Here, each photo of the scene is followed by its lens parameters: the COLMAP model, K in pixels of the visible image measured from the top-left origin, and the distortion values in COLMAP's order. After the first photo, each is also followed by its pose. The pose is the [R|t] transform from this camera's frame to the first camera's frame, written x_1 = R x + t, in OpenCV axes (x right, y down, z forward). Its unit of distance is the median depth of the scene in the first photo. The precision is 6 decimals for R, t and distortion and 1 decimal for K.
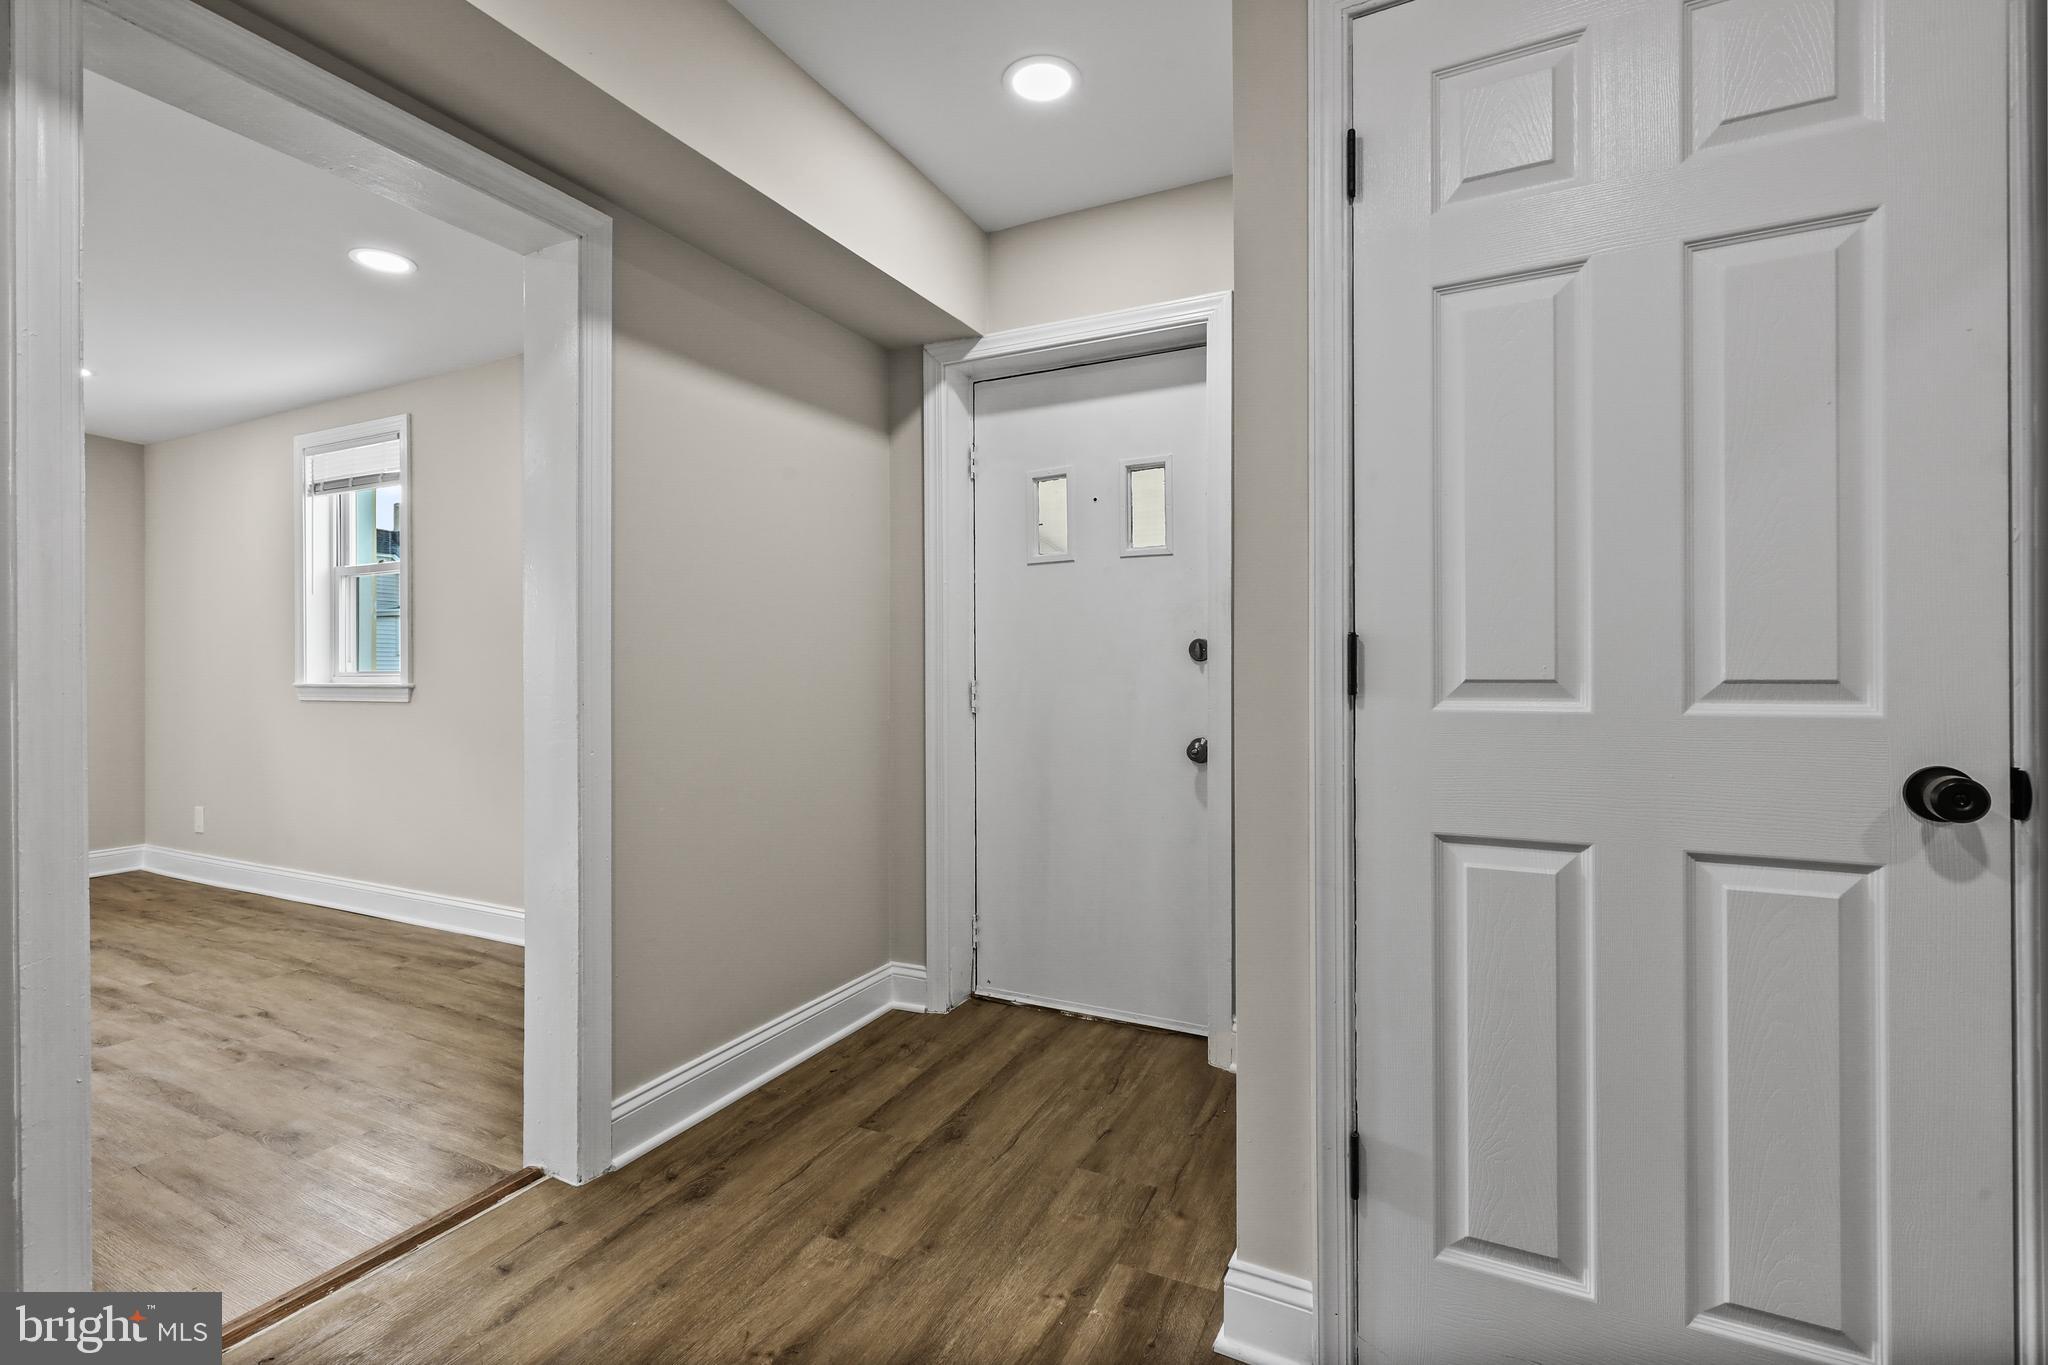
lens RADIAL K [[927.0, 0, 1036.6], [0, 927.0, 681.8], [0, 0, 1]] dist [-0.000940, 0.000156]
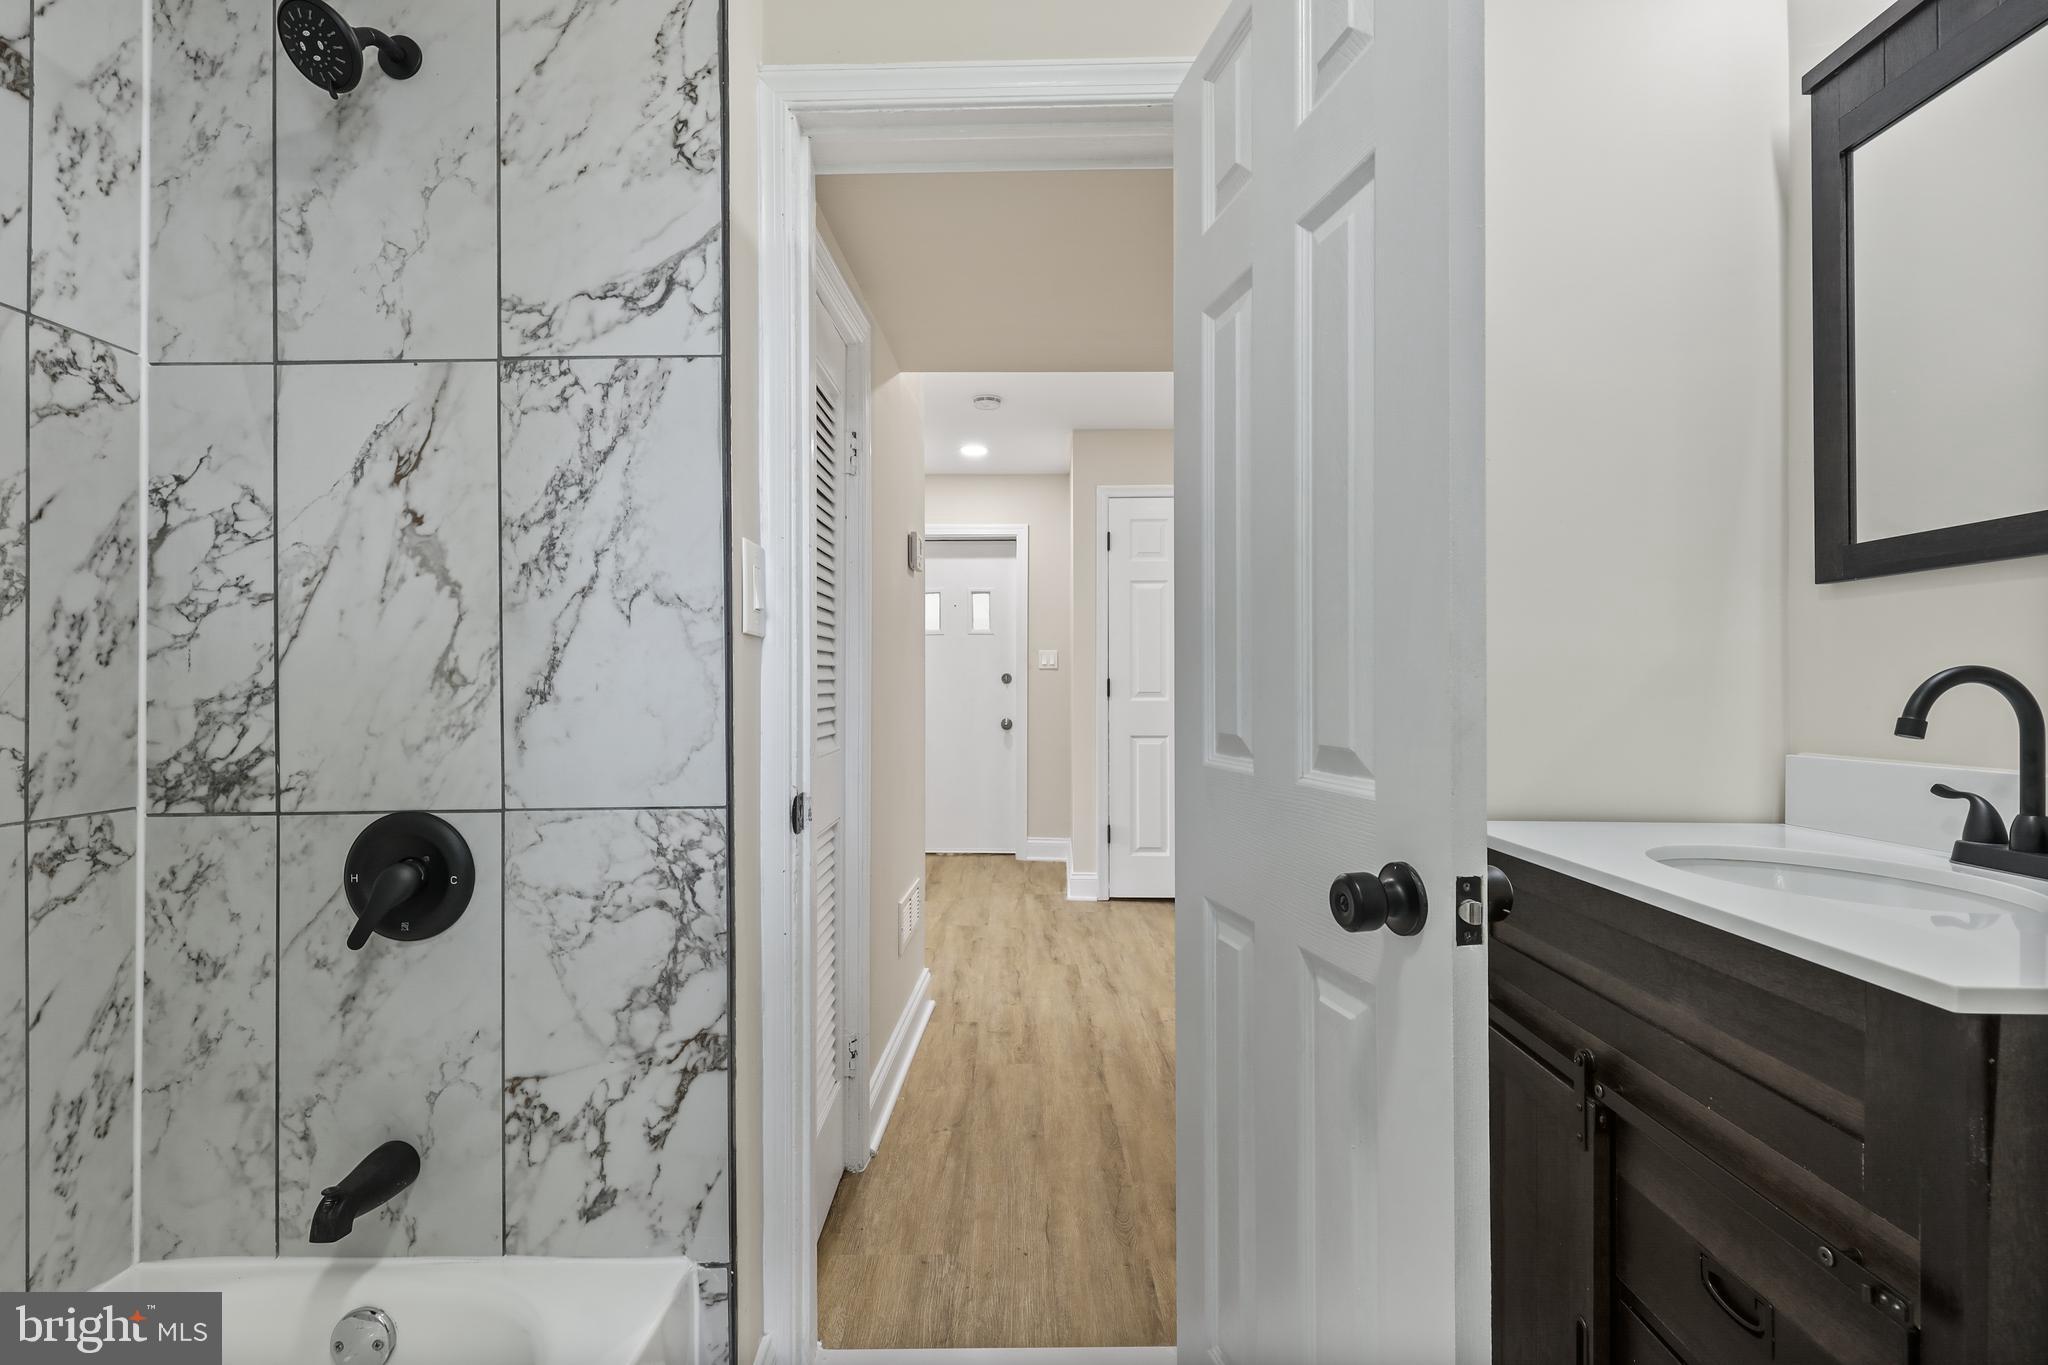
lens RADIAL K [[927.0, 0, 1036.6], [0, 927.0, 681.8], [0, 0, 1]] dist [-0.000940, 0.000156]
pose [[0.905005, 0.006259, 0.425356, -0.737470], [-0.003515, 0.999968, -0.007234, -0.011155], [-0.425387, 0.005052, 0.904997, -1.081552]]
